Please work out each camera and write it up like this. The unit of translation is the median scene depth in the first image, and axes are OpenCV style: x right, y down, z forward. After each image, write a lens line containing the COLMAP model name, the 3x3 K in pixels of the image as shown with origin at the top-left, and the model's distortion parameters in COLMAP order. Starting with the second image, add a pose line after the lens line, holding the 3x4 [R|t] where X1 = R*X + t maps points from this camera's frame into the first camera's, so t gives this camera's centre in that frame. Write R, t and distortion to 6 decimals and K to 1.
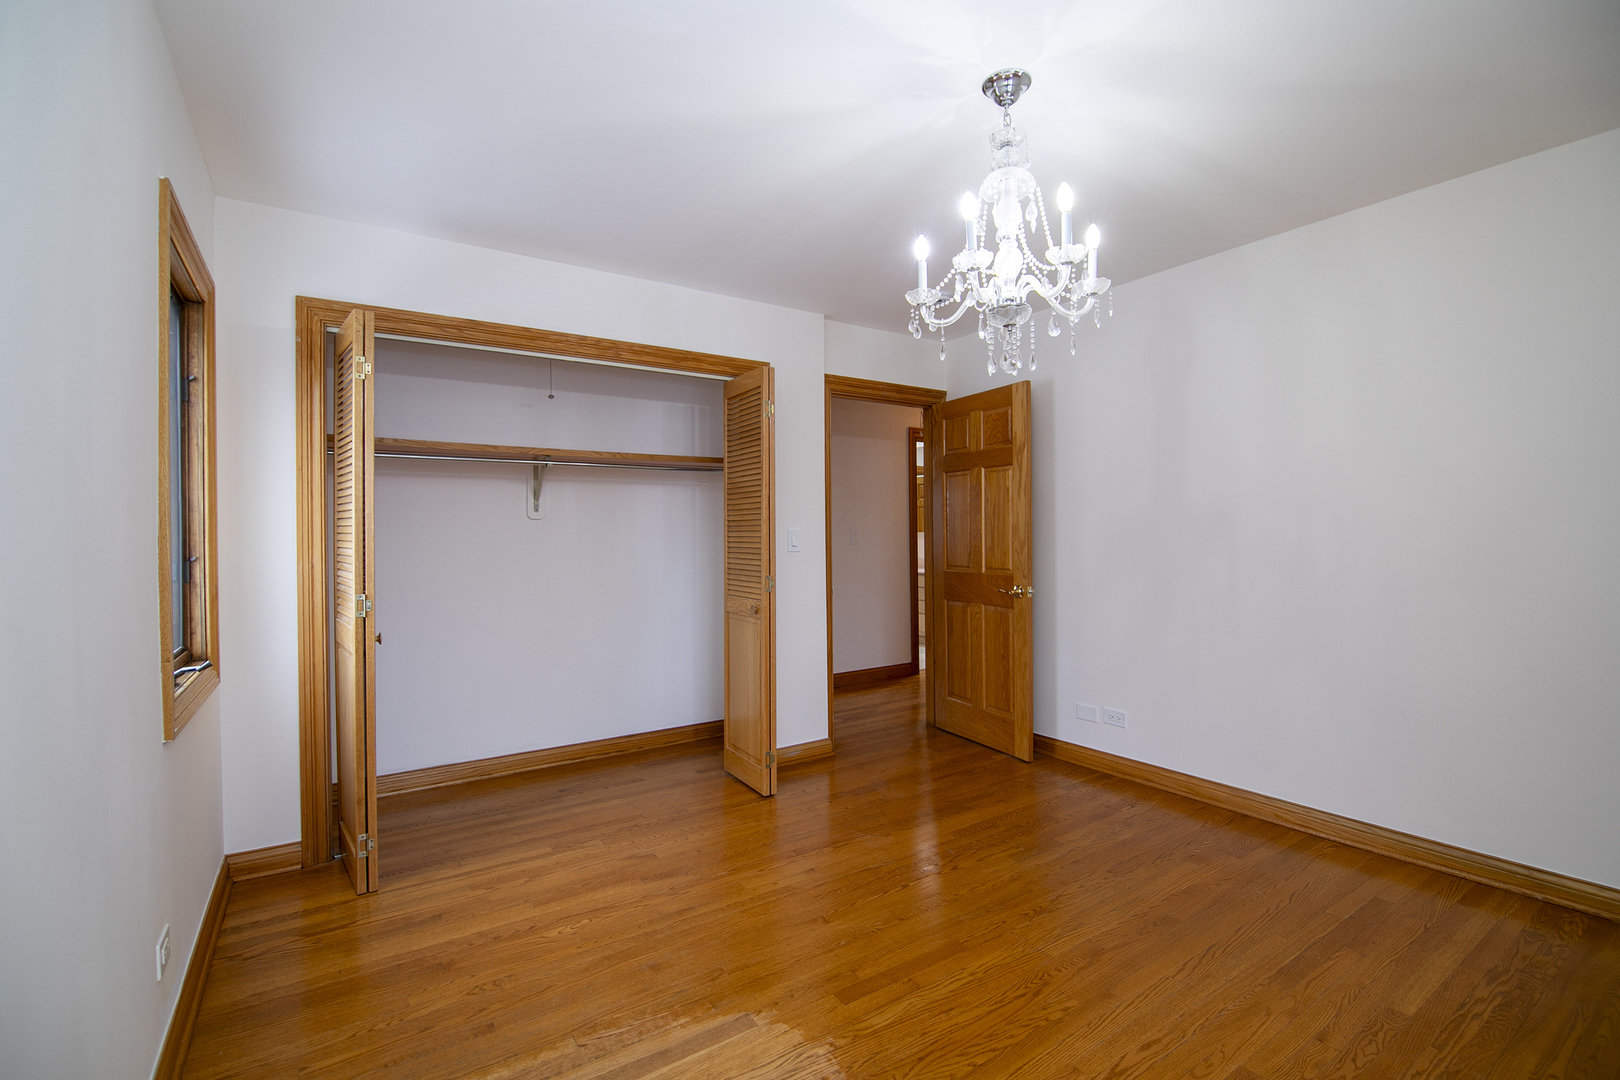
lens RADIAL K [[728.1, 0, 810.2], [0, 728.1, 533.5], [0, 0, 1]] dist [0.029899, -0.011699]
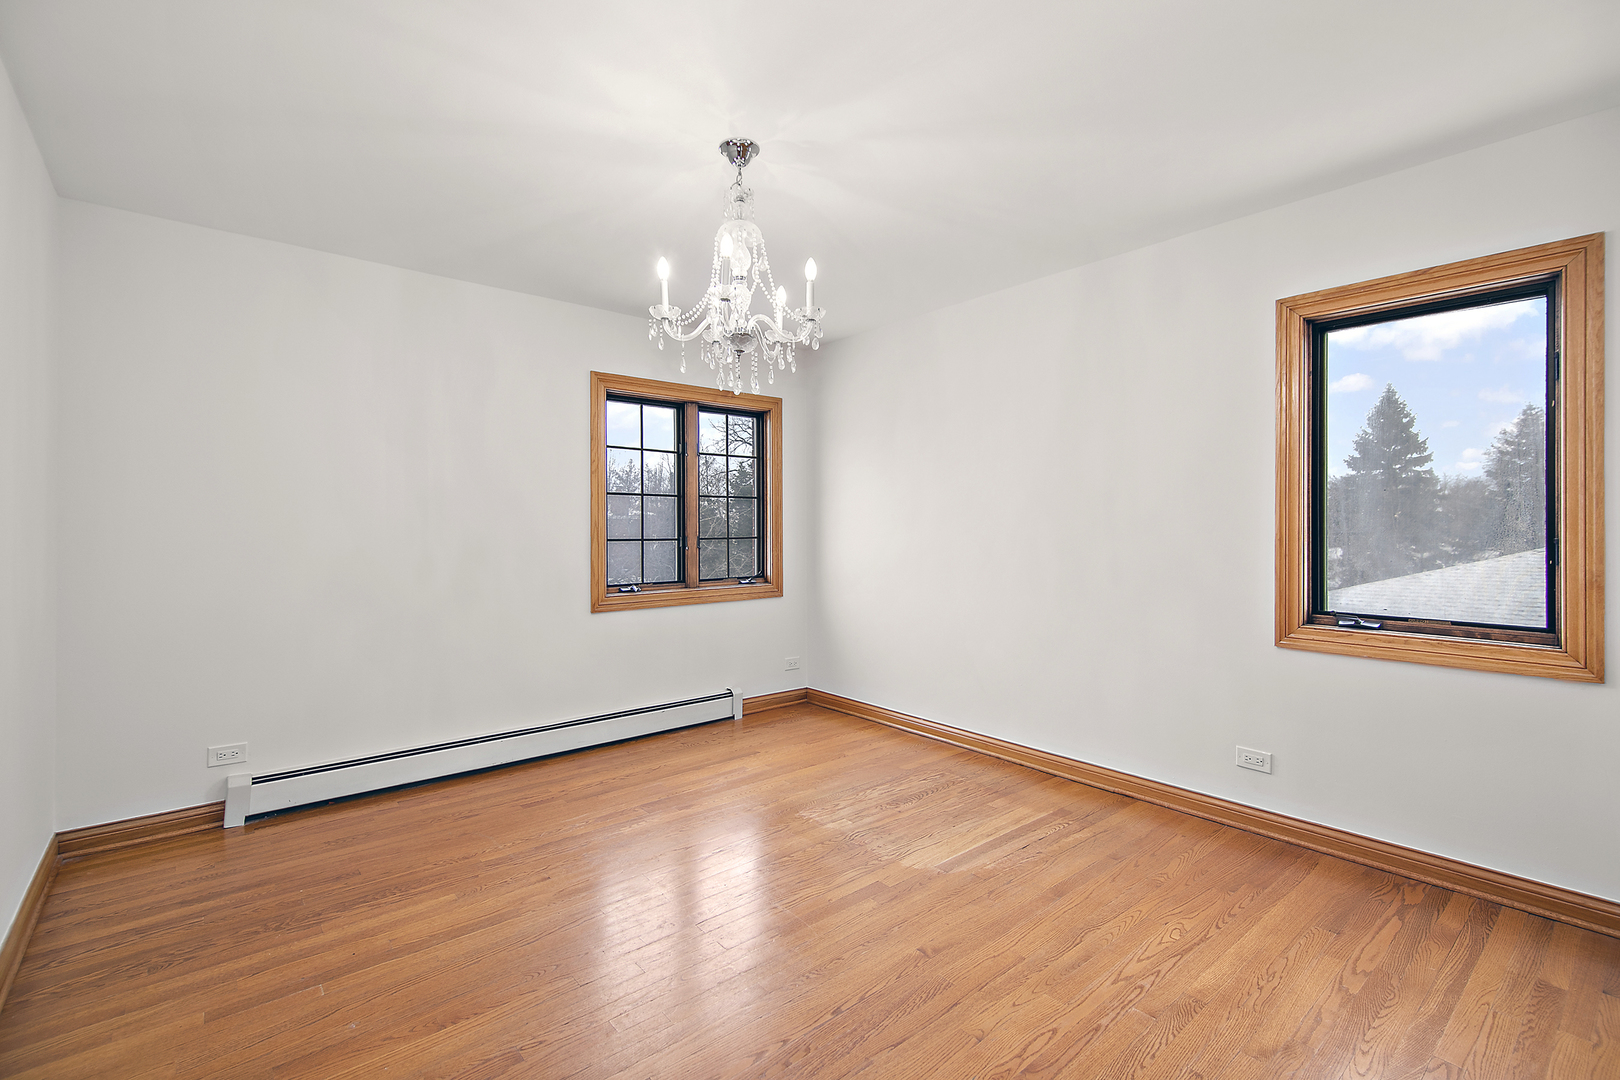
lens RADIAL K [[728.1, 0, 810.2], [0, 728.1, 533.5], [0, 0, 1]] dist [0.029899, -0.011699]
pose [[-0.994114, 0.001131, -0.108335, 0.298934], [0.000162, 0.999960, 0.008953, 0.013795], [0.108341, 0.008883, -0.994074, 2.204651]]
